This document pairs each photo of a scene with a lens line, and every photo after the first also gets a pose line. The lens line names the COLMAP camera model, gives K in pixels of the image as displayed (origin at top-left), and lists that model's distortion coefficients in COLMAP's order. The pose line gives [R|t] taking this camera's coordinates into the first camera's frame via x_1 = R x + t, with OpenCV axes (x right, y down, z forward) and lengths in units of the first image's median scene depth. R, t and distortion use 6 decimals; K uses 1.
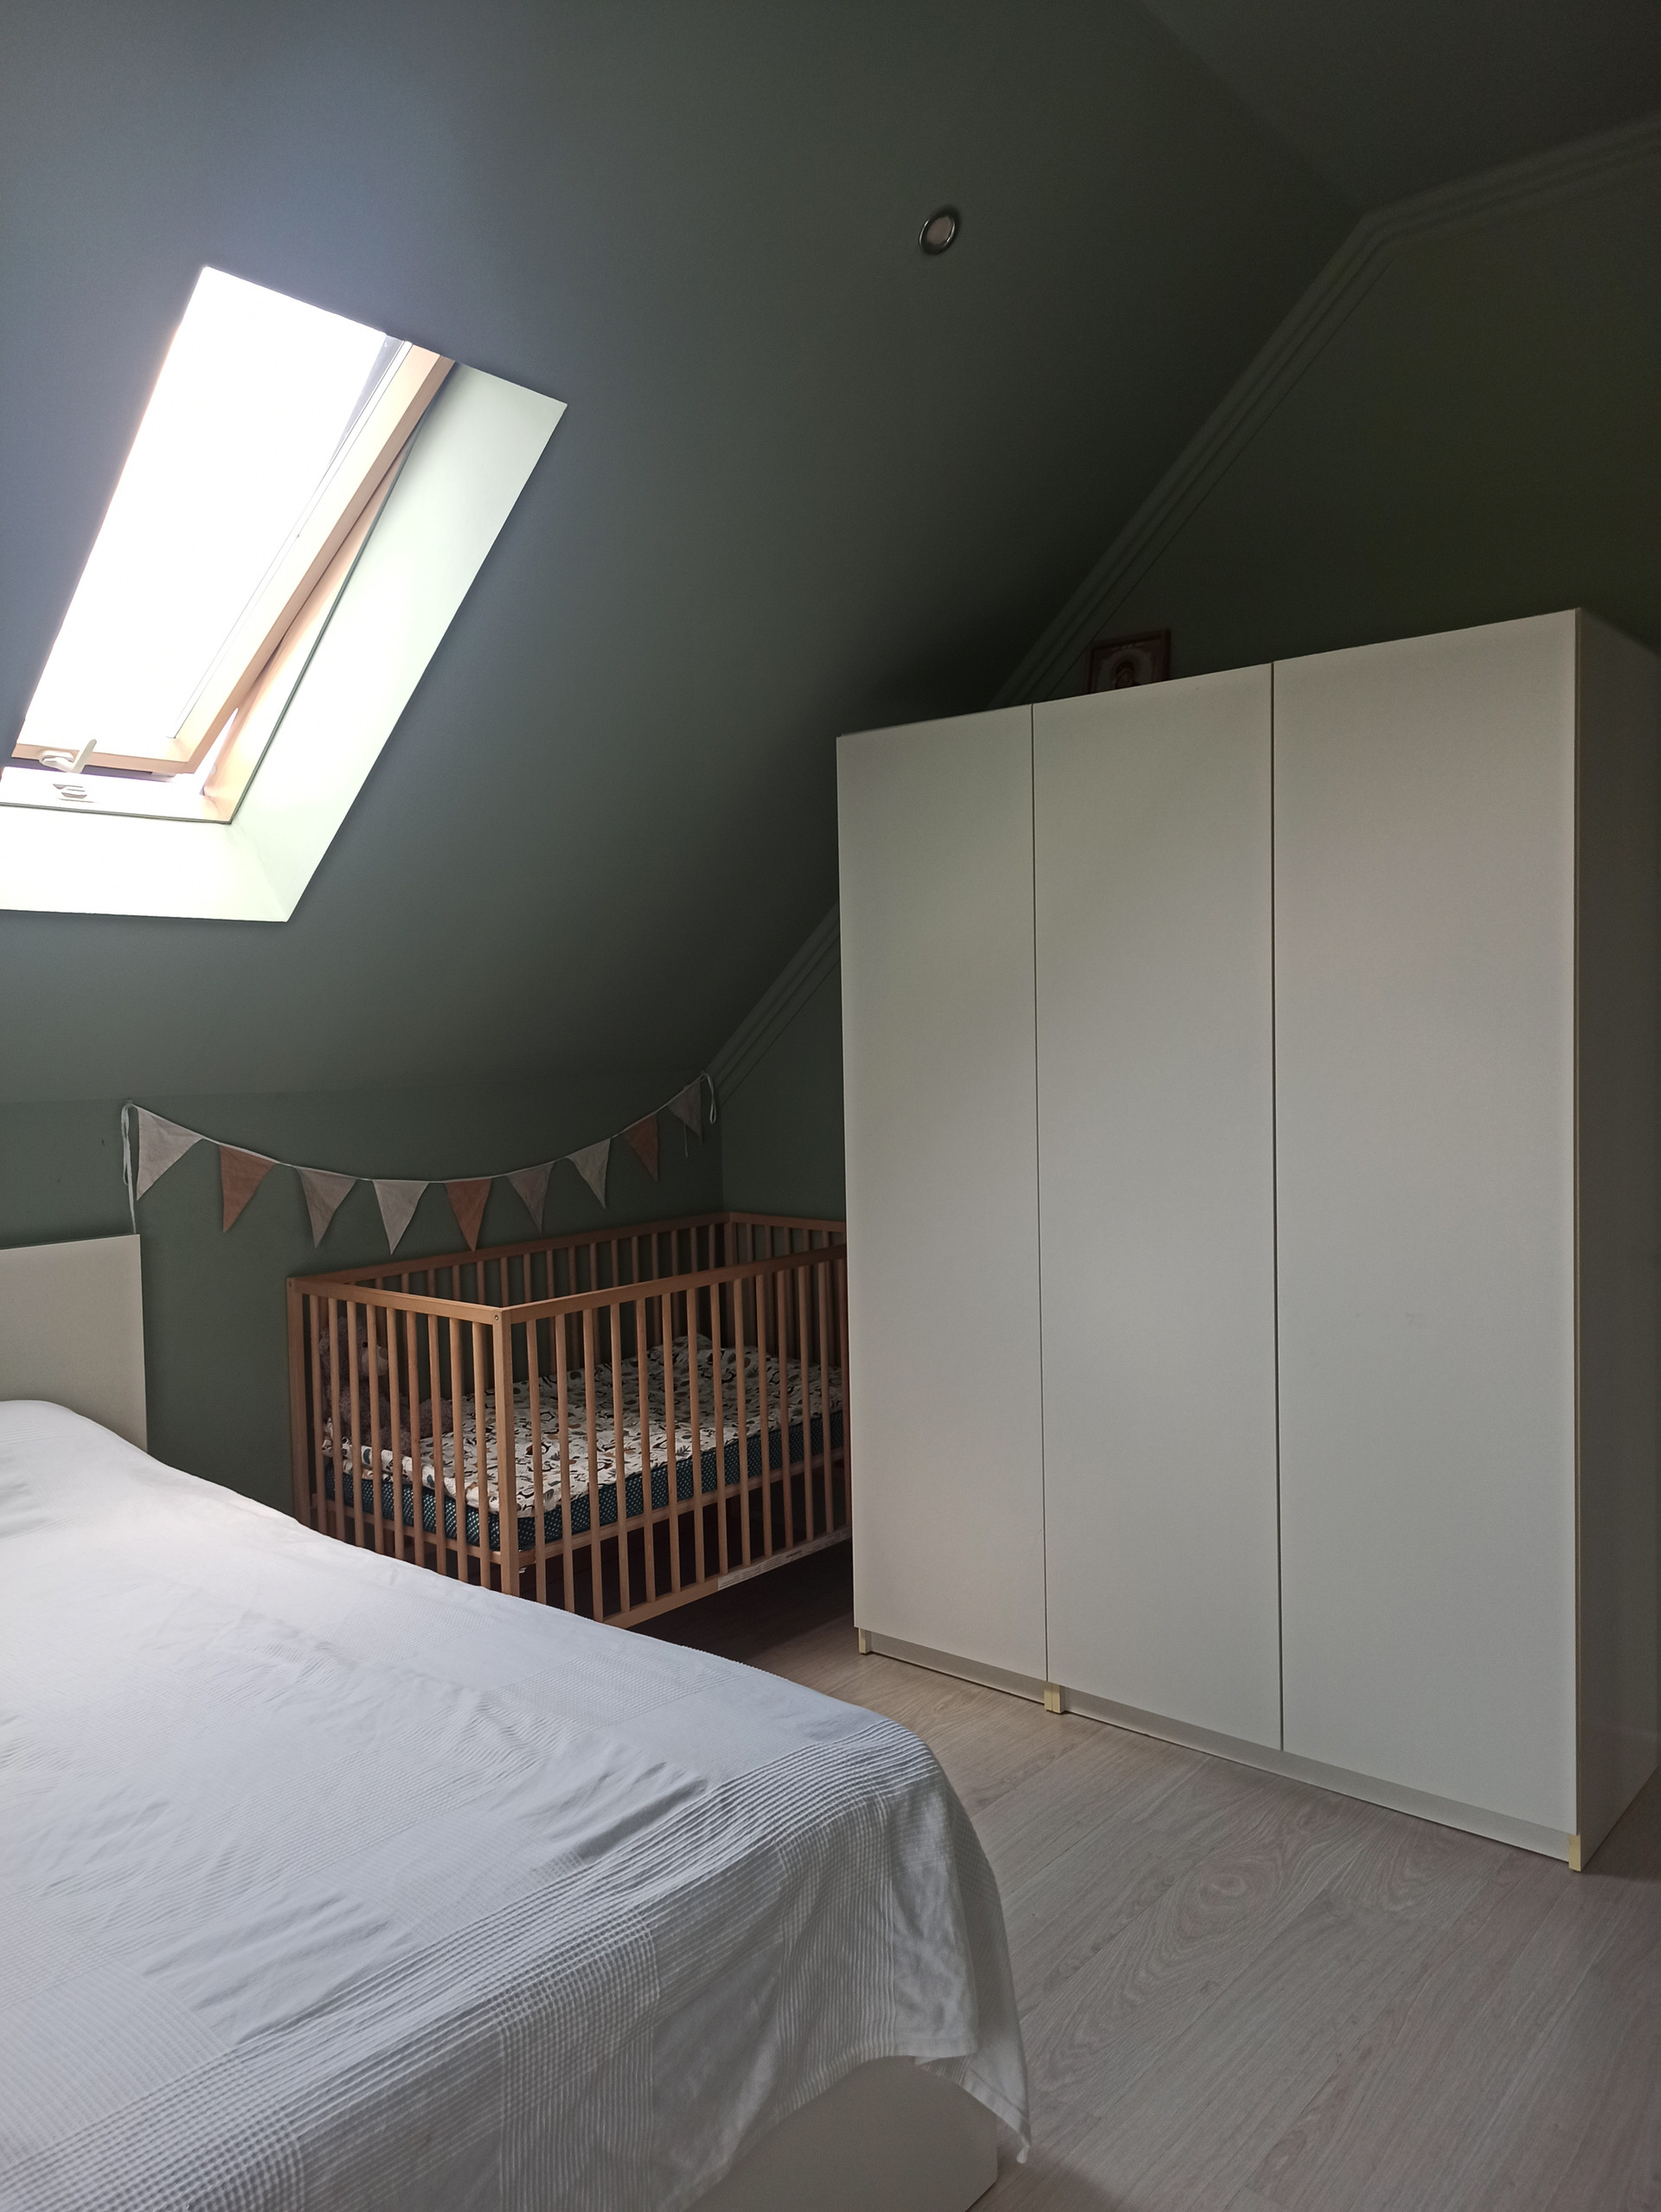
lens RADIAL K [[1637.7, 0, 839.4], [0, 1637.7, 1108.4], [0, 0, 1]] dist [0.062922, -0.044738]
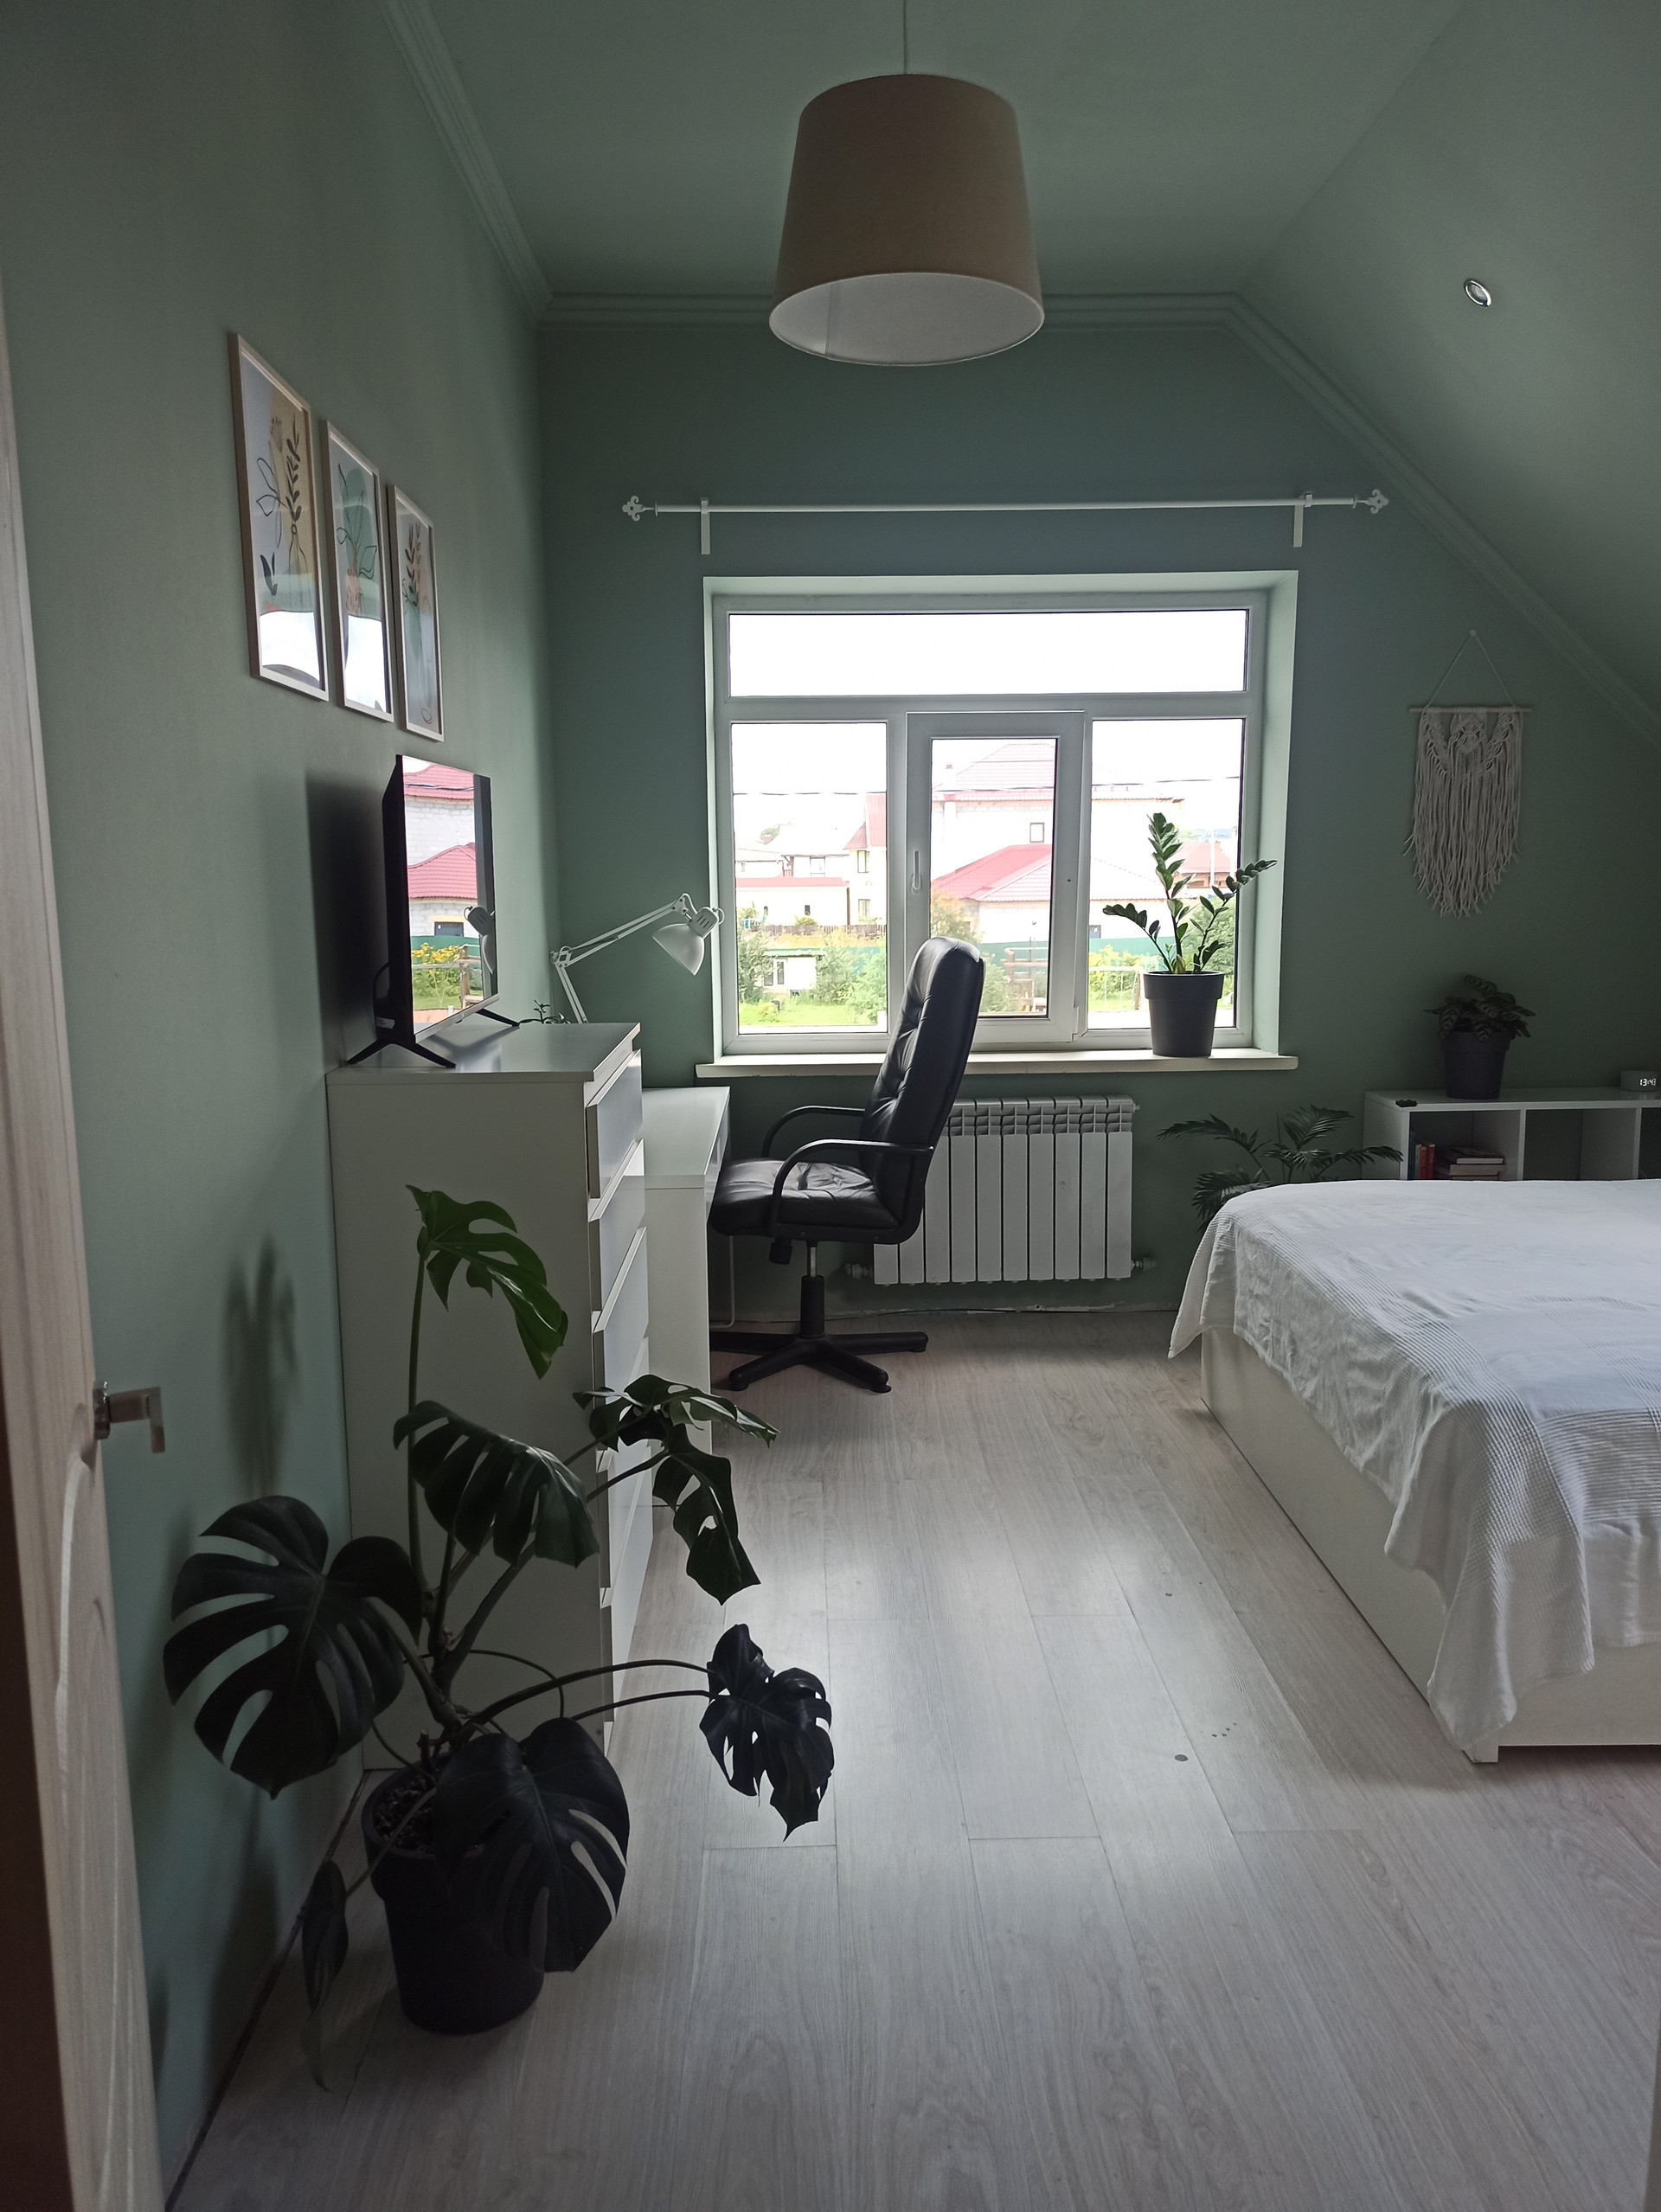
lens RADIAL K [[1637.7, 0, 839.4], [0, 1637.7, 1108.4], [0, 0, 1]] dist [0.062922, -0.044738]
pose [[-0.762578, 0.118515, -0.635947, 1.515954], [-0.003269, 0.982356, 0.186991, -0.125364], [0.646887, 0.144674, -0.748736, 1.921335]]
